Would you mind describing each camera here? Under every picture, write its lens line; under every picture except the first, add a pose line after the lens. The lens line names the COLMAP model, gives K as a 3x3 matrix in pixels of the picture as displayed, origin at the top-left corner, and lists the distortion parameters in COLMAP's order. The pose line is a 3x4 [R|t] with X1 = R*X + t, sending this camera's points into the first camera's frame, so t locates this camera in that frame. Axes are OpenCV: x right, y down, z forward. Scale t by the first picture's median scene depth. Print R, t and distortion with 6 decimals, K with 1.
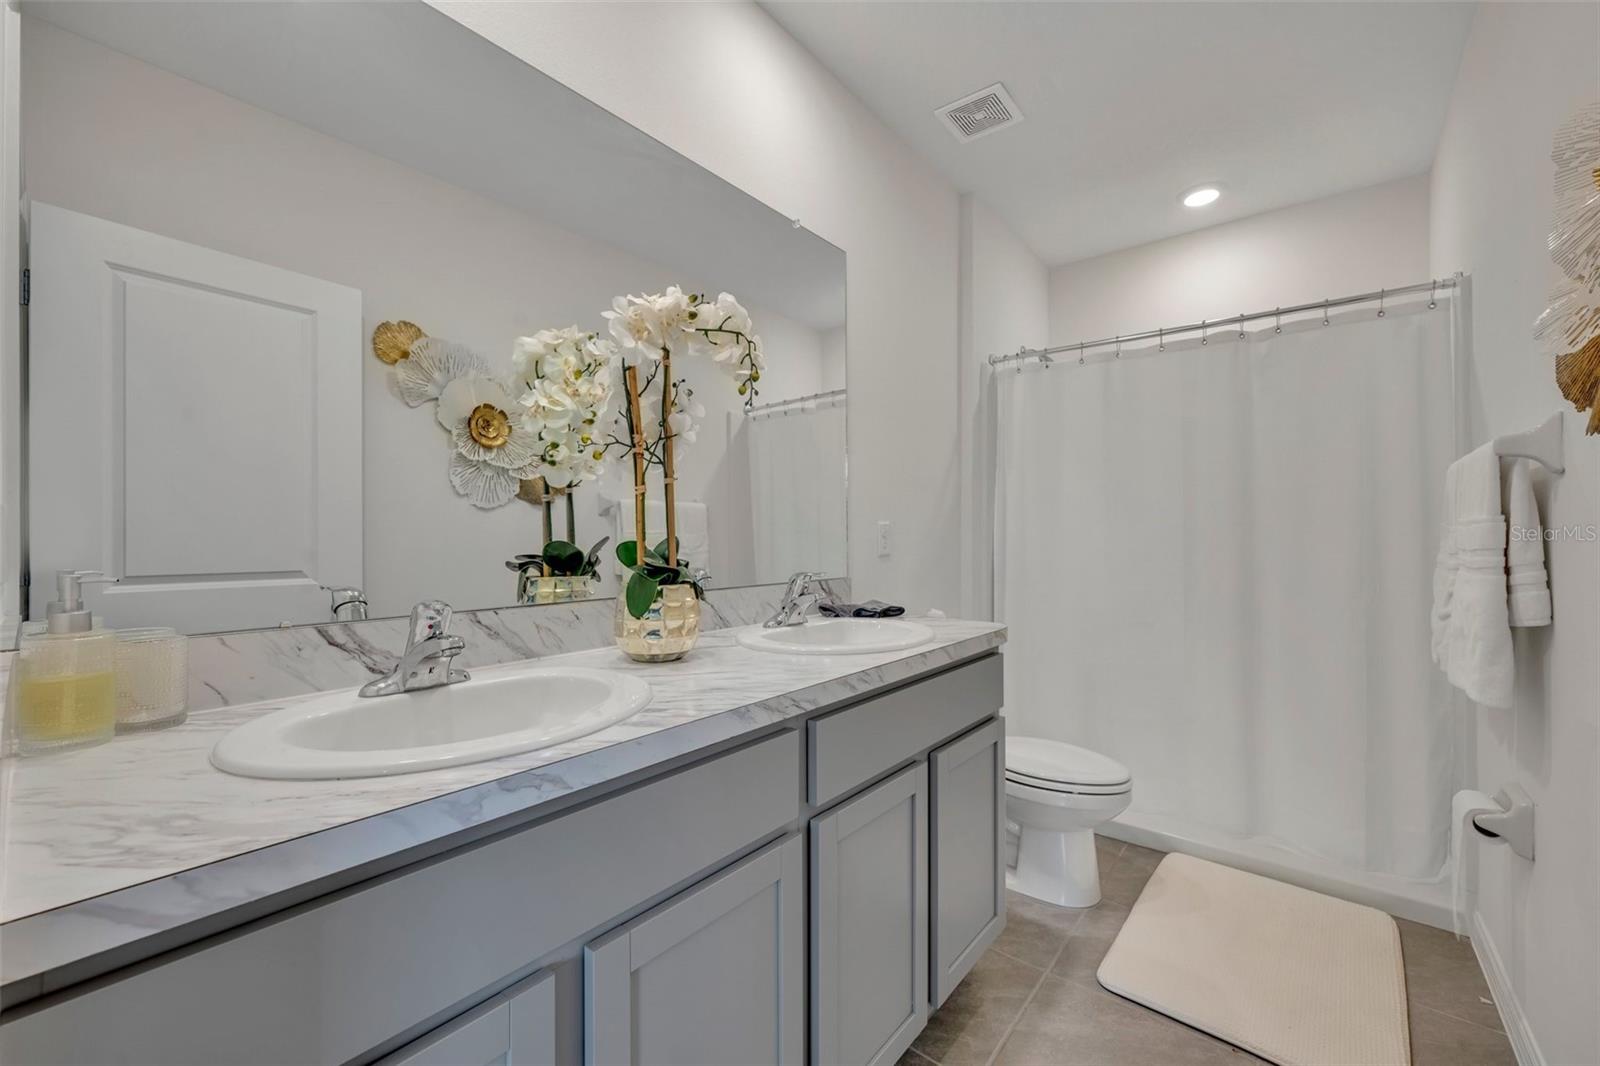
lens RADIAL K [[645.8, 0, 790.1], [0, 645.8, 530.1], [0, 0, 1]] dist [-0.006974, 0.000404]
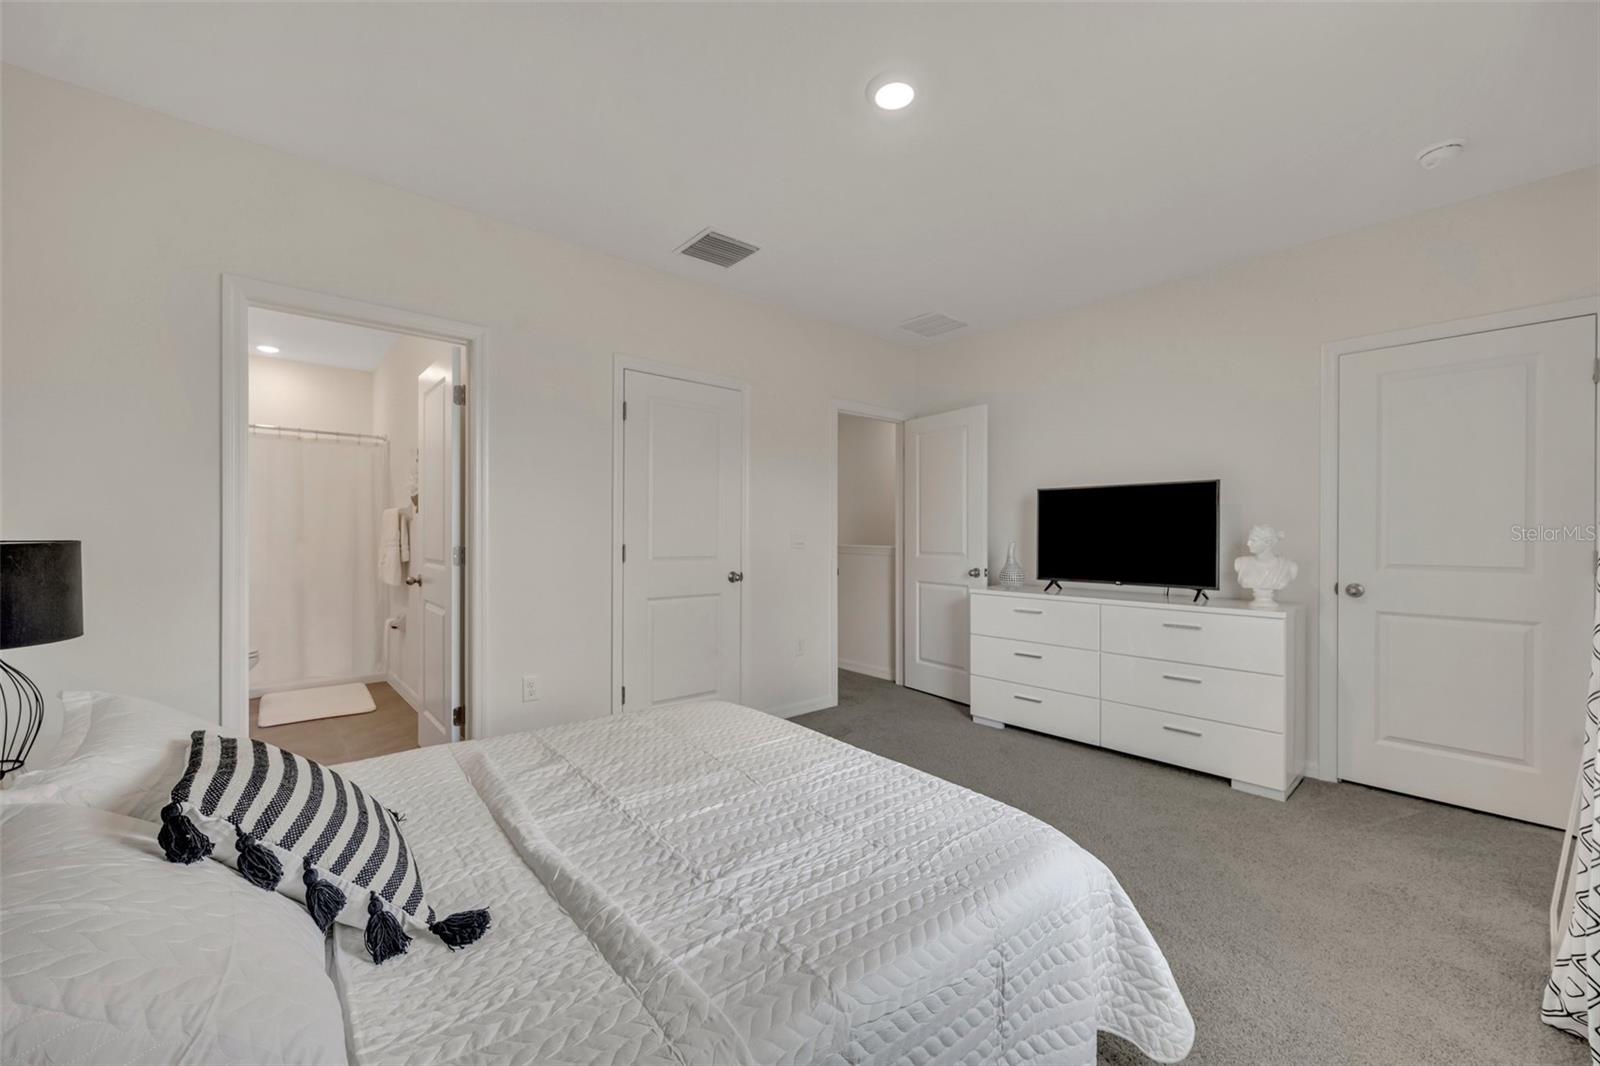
lens RADIAL K [[645.8, 0, 793.5], [0, 645.8, 535.3], [0, 0, 1]] dist [-0.006974, 0.000404]
pose [[0.171538, 0.005640, 0.985161, -1.660120], [-0.008852, 0.999952, -0.004183, 0.005700], [-0.985138, -0.008003, 0.171579, -1.443546]]
